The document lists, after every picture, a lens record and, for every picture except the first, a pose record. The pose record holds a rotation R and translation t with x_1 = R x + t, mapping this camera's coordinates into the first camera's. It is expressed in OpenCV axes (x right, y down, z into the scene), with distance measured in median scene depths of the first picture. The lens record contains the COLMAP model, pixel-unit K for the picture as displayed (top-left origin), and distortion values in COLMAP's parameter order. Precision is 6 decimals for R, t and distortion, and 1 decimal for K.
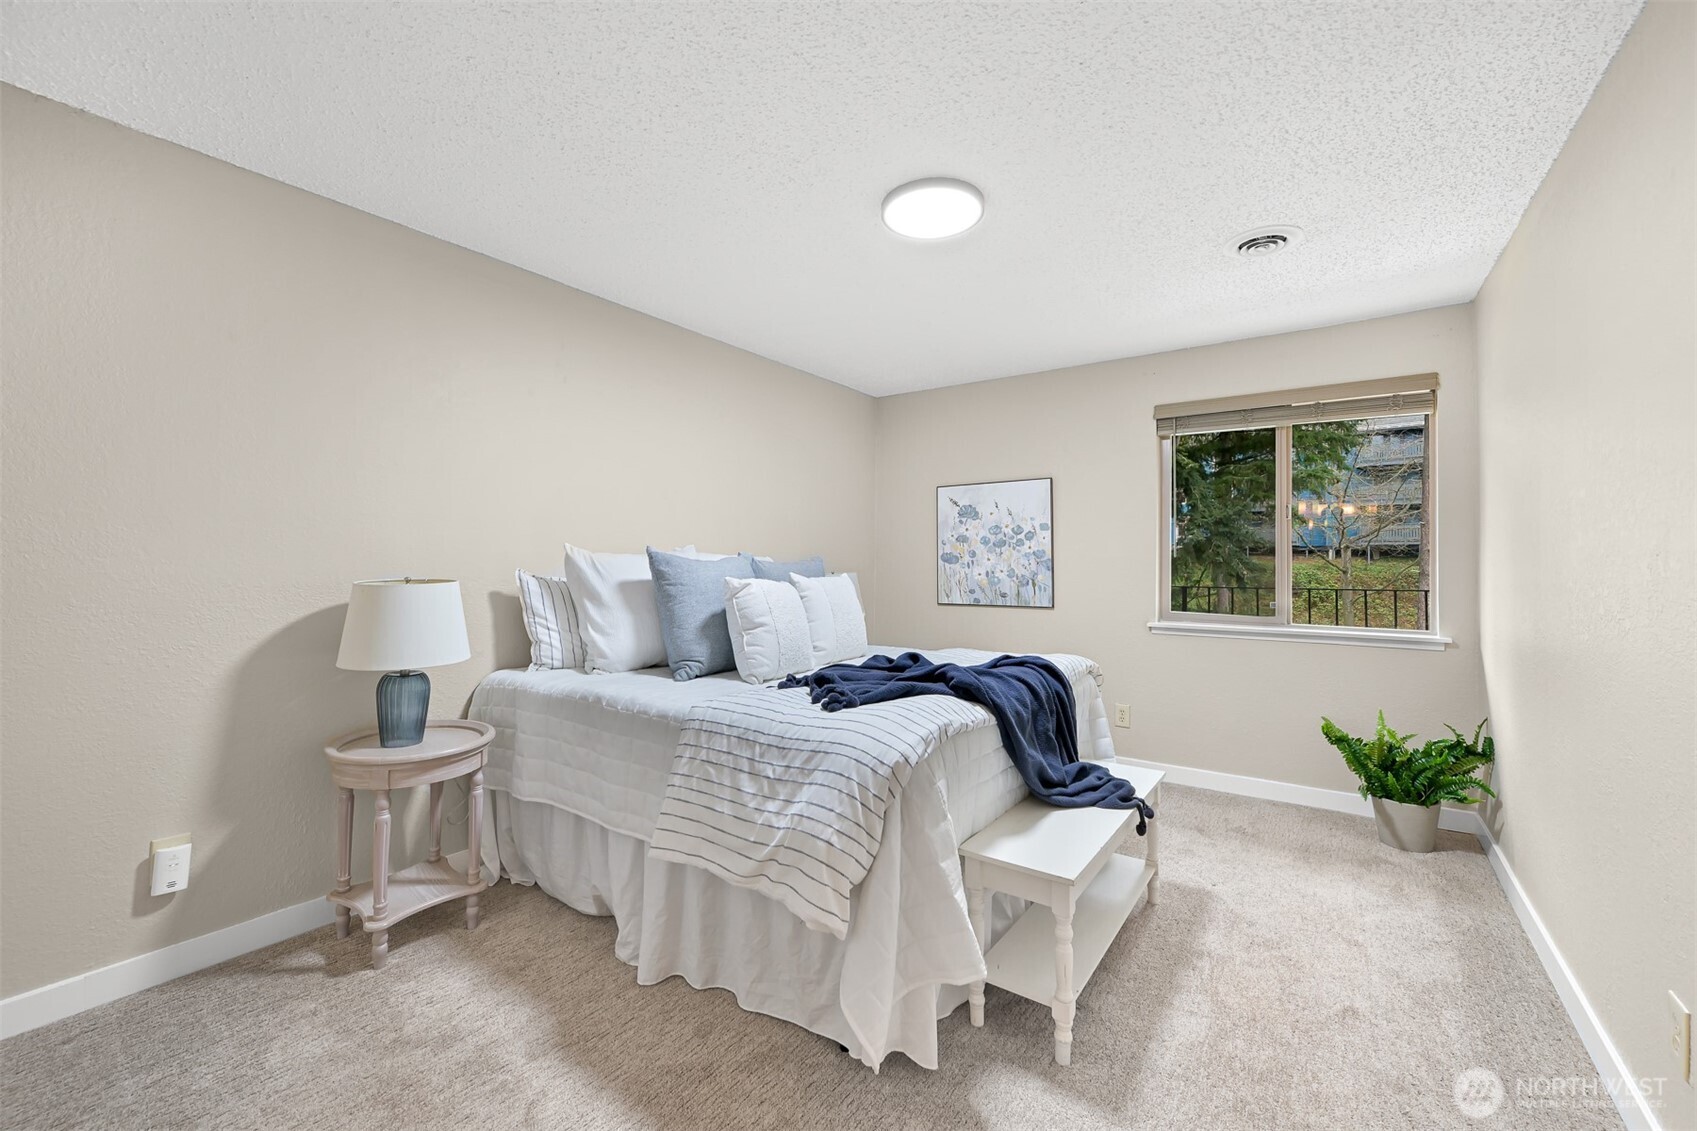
lens RADIAL K [[680.4, 0, 859.6], [0, 680.4, 570.7], [0, 0, 1]] dist [0.000205, 0.000439]
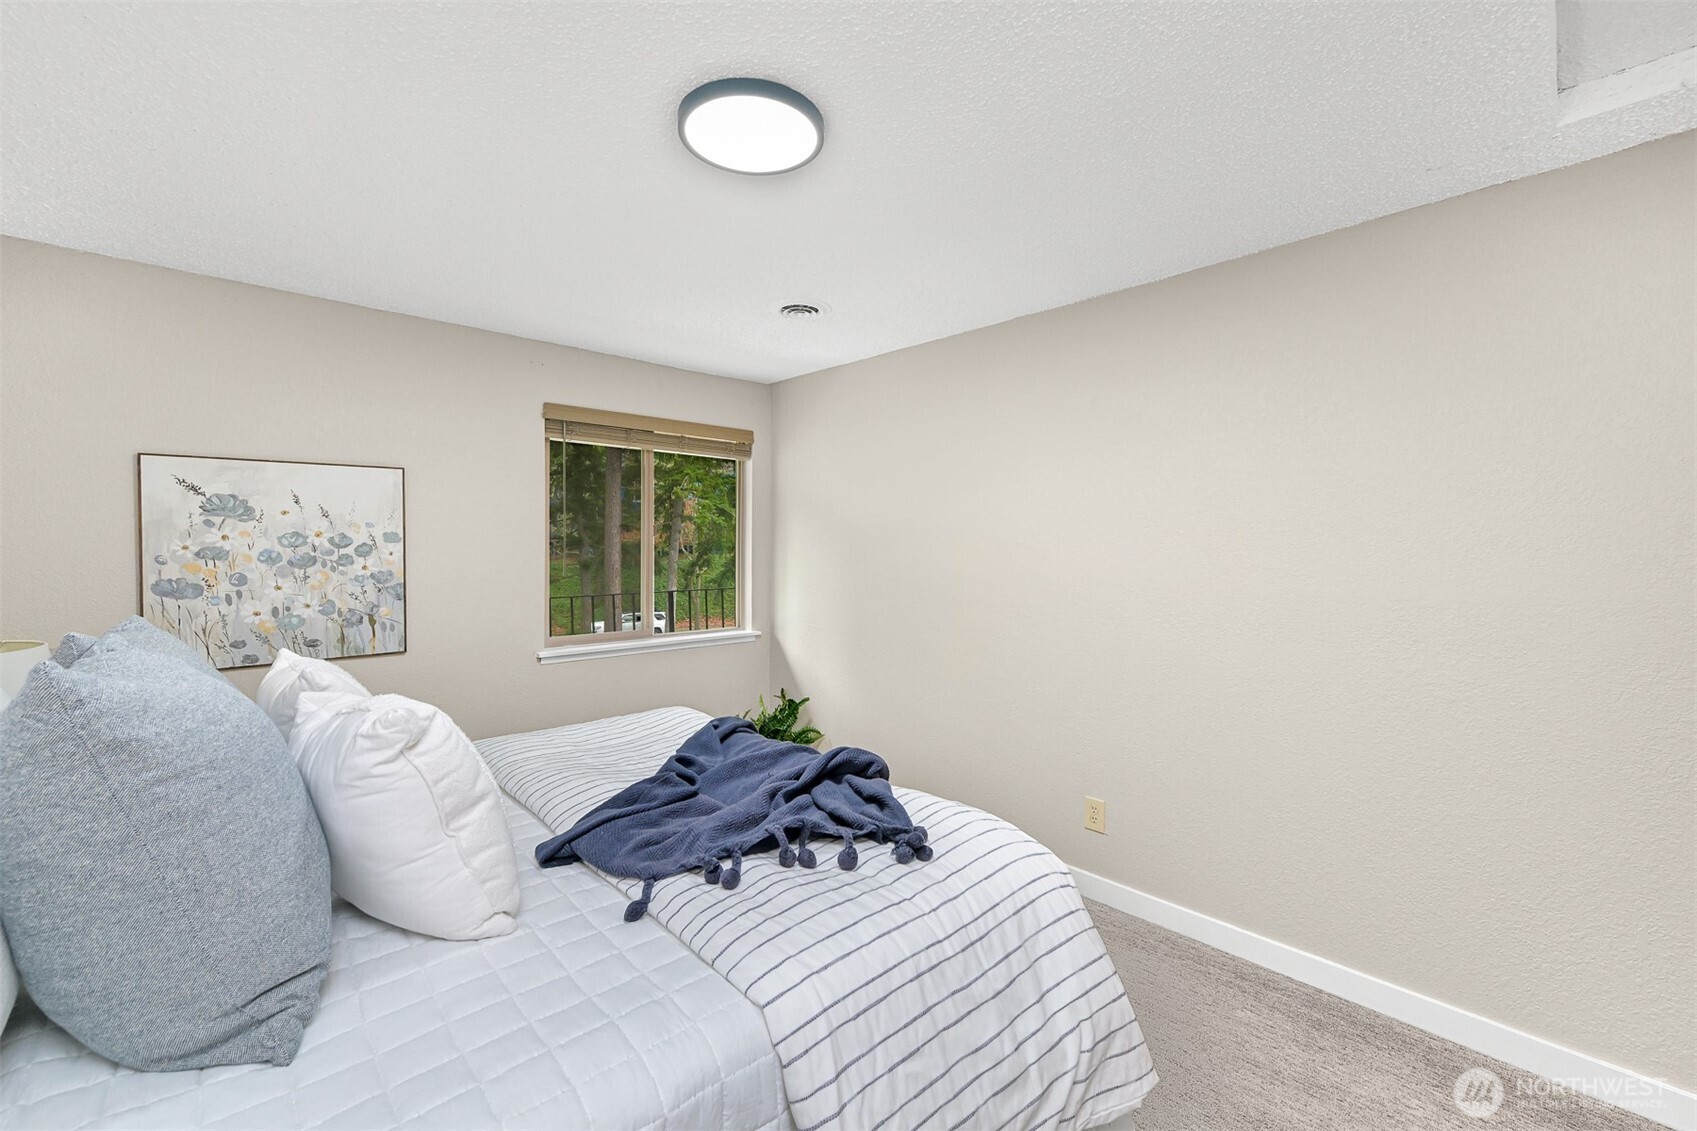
lens RADIAL K [[680.4, 0, 859.6], [0, 680.4, 570.7], [0, 0, 1]] dist [0.000205, 0.000439]
pose [[0.226193, -0.033178, 0.973517, -0.290391], [0.017591, 0.999396, 0.029973, -0.042150], [-0.973924, 0.010346, 0.226640, 0.369669]]
